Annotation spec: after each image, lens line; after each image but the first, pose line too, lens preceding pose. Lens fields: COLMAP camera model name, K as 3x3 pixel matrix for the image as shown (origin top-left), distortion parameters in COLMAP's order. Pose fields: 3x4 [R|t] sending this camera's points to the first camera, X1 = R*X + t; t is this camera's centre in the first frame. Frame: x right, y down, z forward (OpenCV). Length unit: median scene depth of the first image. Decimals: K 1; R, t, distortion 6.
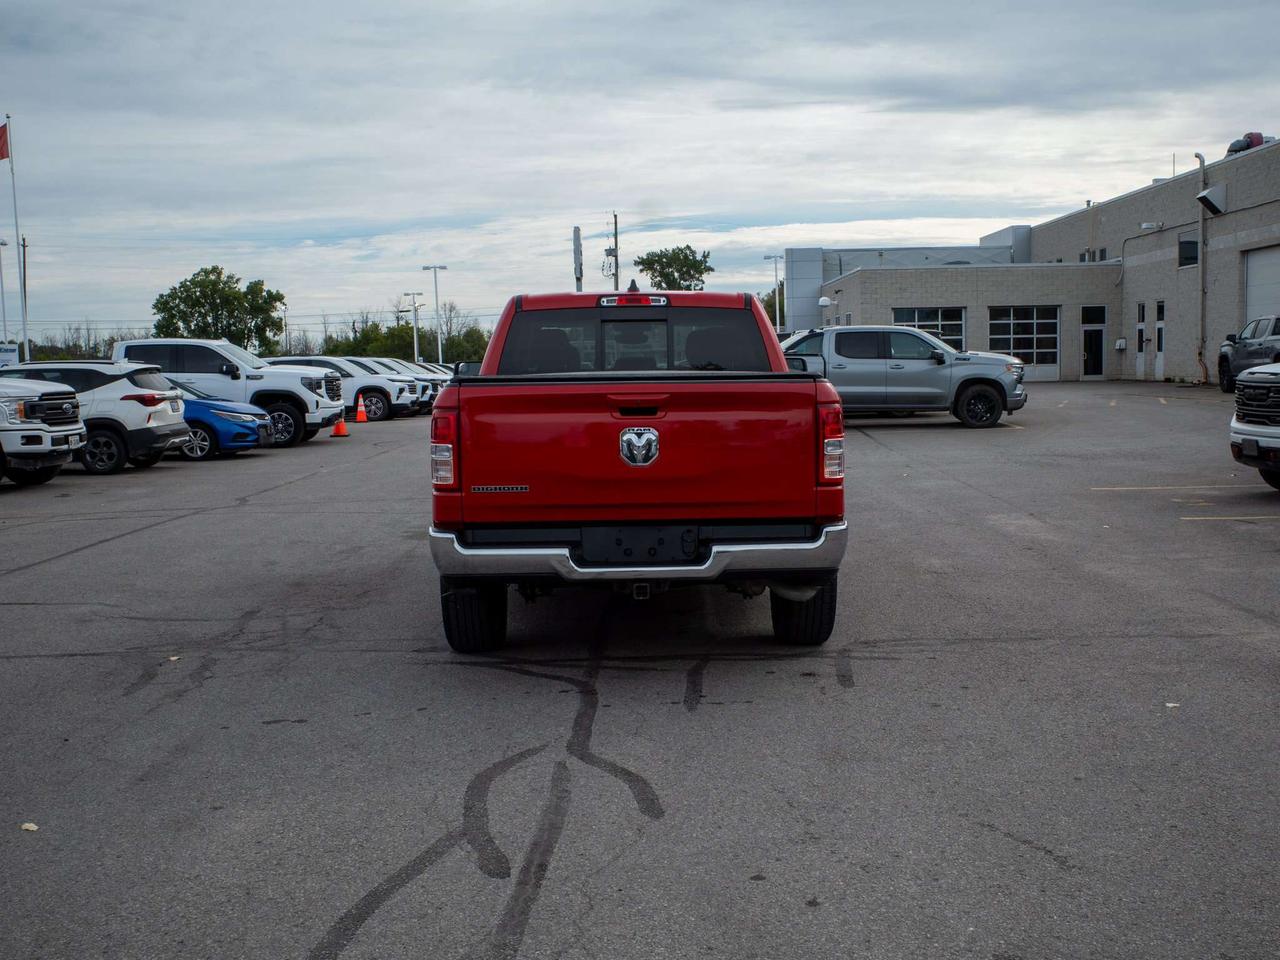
lens RADIAL K [[1578.2, 0, 643.9], [0, 1578.2, 488.5], [0, 0, 1]] dist [-0.040696, 0.000000]
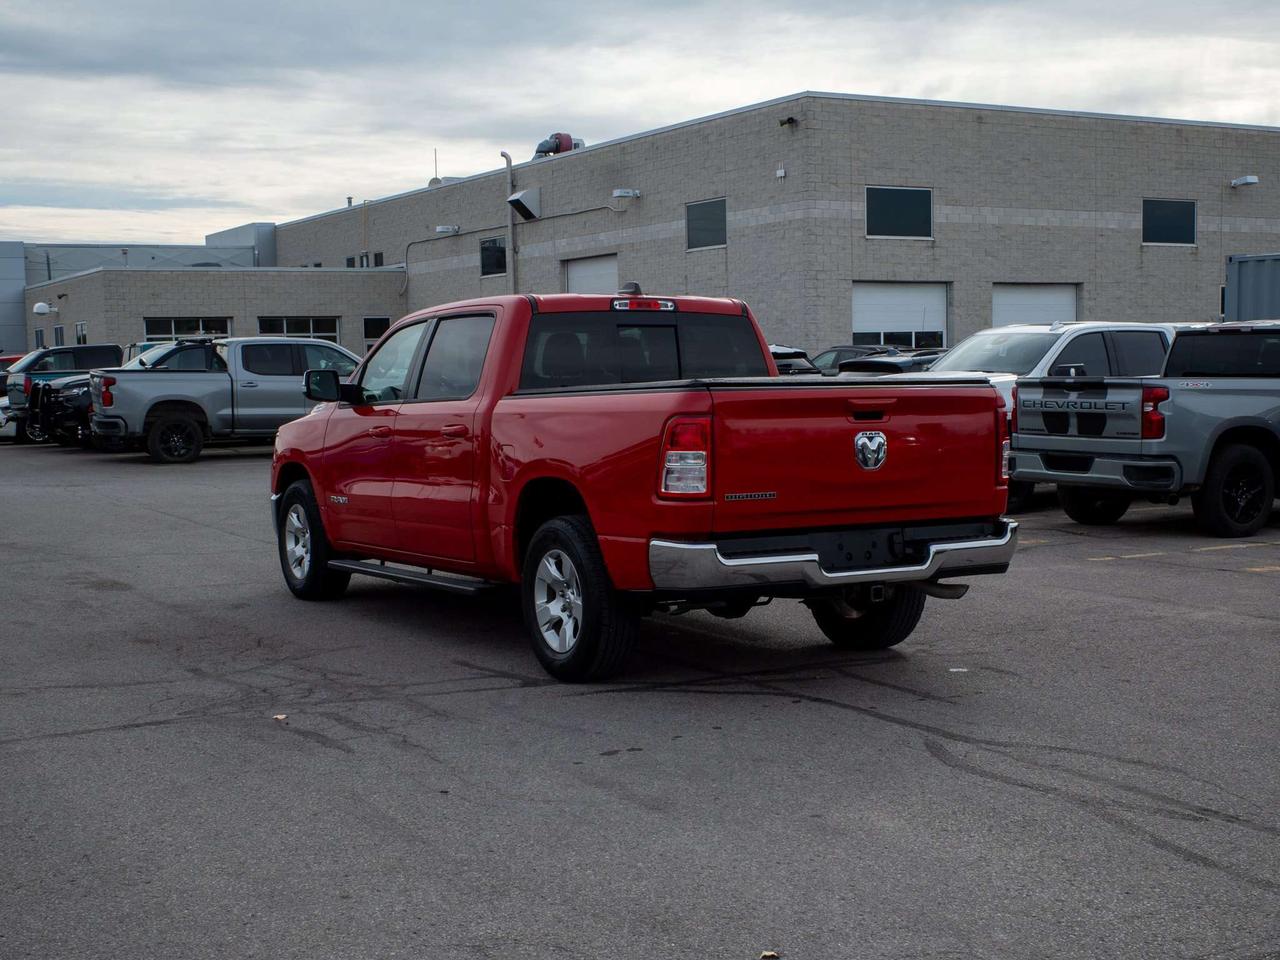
lens RADIAL K [[1926.6, 0, 641.9], [0, 1926.6, 479.4], [0, 0, 1]] dist [-0.028321, 0.000000]
pose [[0.865974, -0.025081, 0.499459, -0.119463], [0.040872, 0.998950, -0.020701, 0.001862], [-0.498415, 0.038340, 0.866090, 0.001099]]
